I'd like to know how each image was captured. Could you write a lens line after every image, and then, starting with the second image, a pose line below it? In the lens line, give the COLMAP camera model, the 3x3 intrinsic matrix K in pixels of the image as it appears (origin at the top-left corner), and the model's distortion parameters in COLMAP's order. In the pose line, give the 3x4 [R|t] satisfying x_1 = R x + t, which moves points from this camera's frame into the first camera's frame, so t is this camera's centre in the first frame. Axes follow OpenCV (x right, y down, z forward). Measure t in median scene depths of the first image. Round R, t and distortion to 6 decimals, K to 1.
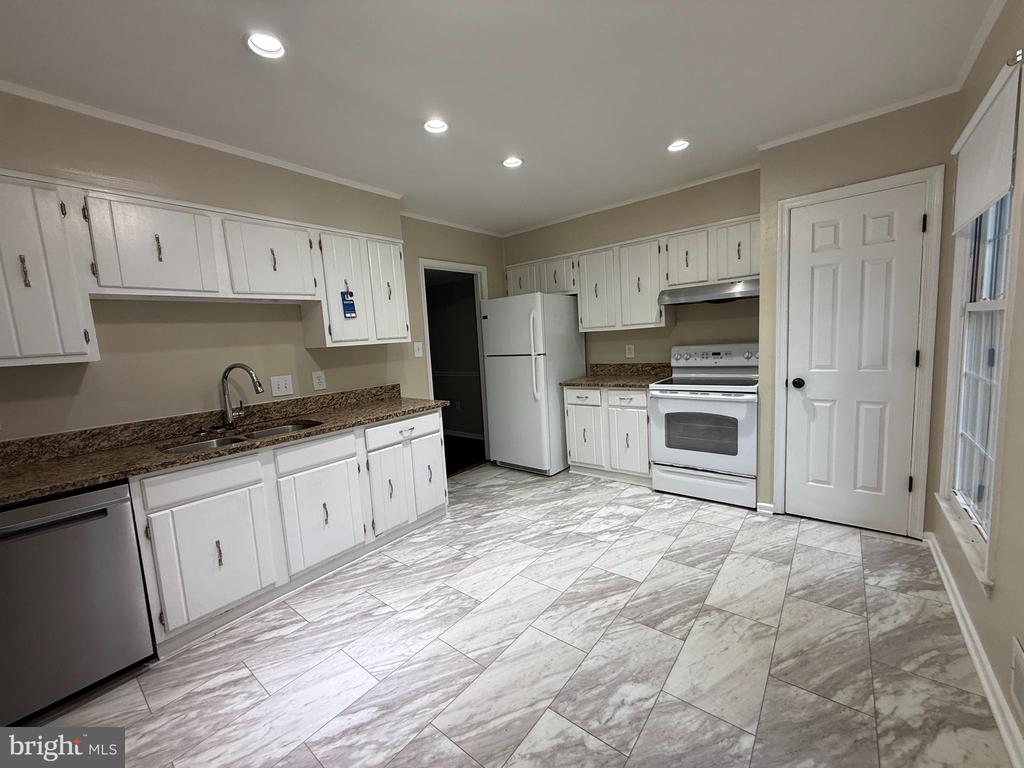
lens RADIAL K [[406.5, 0, 508.3], [0, 406.5, 385.3], [0, 0, 1]] dist [-0.000390, 0.000062]
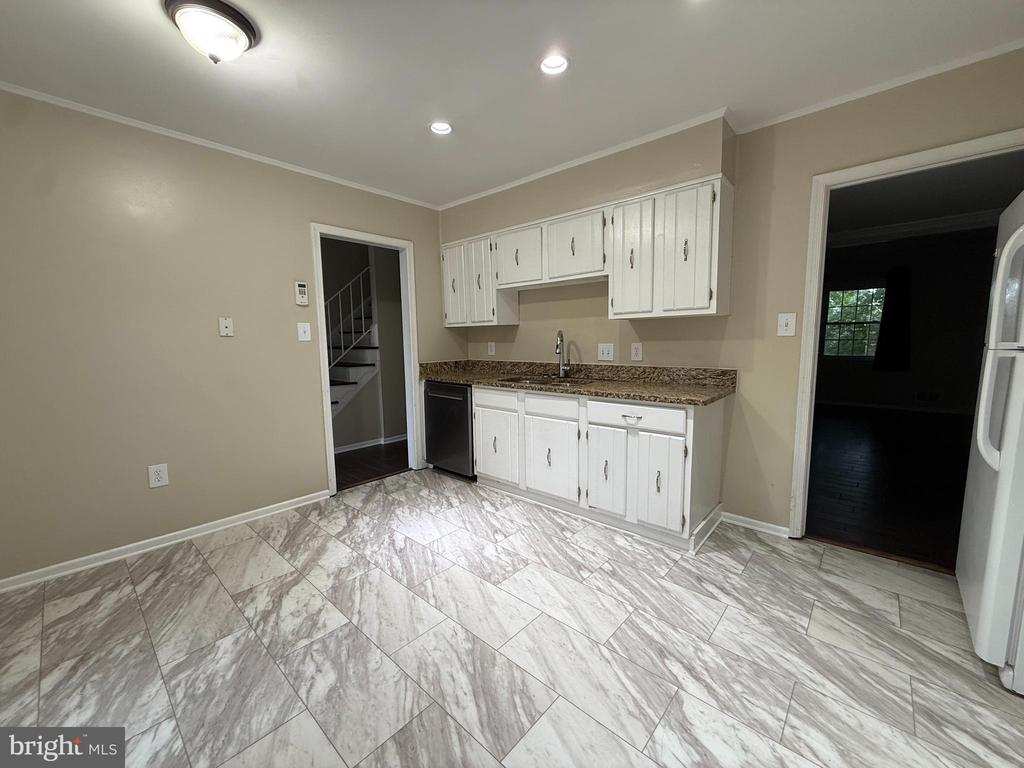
lens RADIAL K [[406.5, 0, 508.3], [0, 406.5, 385.3], [0, 0, 1]] dist [-0.000390, 0.000062]
pose [[-0.052237, 0.176028, -0.982998, 0.614420], [-0.097149, 0.978777, 0.180435, -0.088266], [0.993898, 0.104923, -0.034028, 0.770993]]
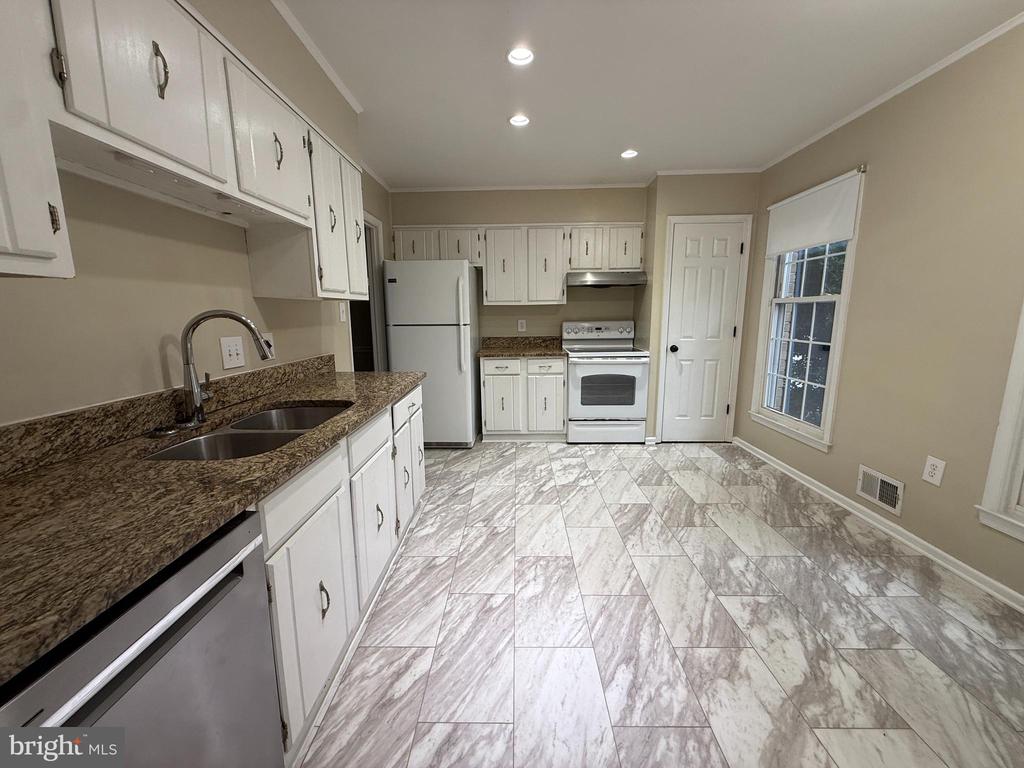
lens RADIAL K [[406.5, 0, 508.3], [0, 406.5, 385.3], [0, 0, 1]] dist [-0.000390, 0.000062]
pose [[0.787507, -0.054014, 0.613935, -0.609468], [0.031998, 0.998392, 0.046793, 0.036771], [-0.615475, -0.017205, 0.787969, 0.225710]]
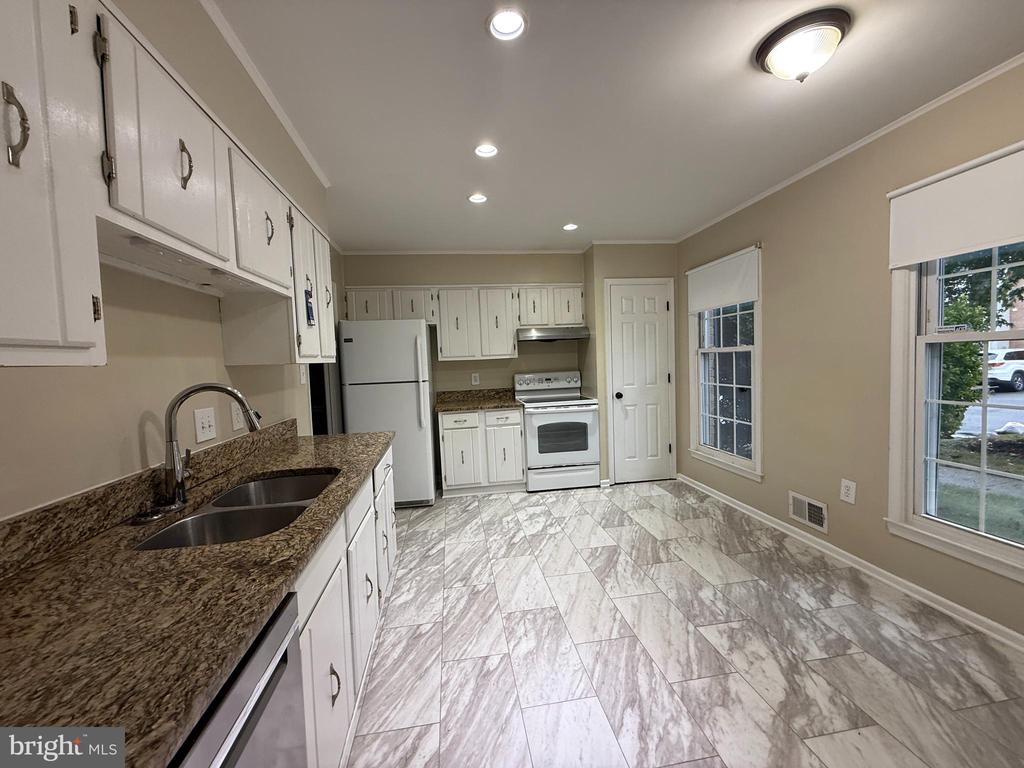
lens RADIAL K [[406.5, 0, 508.3], [0, 406.5, 385.3], [0, 0, 1]] dist [-0.000390, 0.000062]
pose [[0.678003, -0.009845, 0.734993, -0.694637], [0.082370, 0.994630, -0.062661, 0.018188], [-0.730429, 0.103026, 0.675173, 0.249316]]
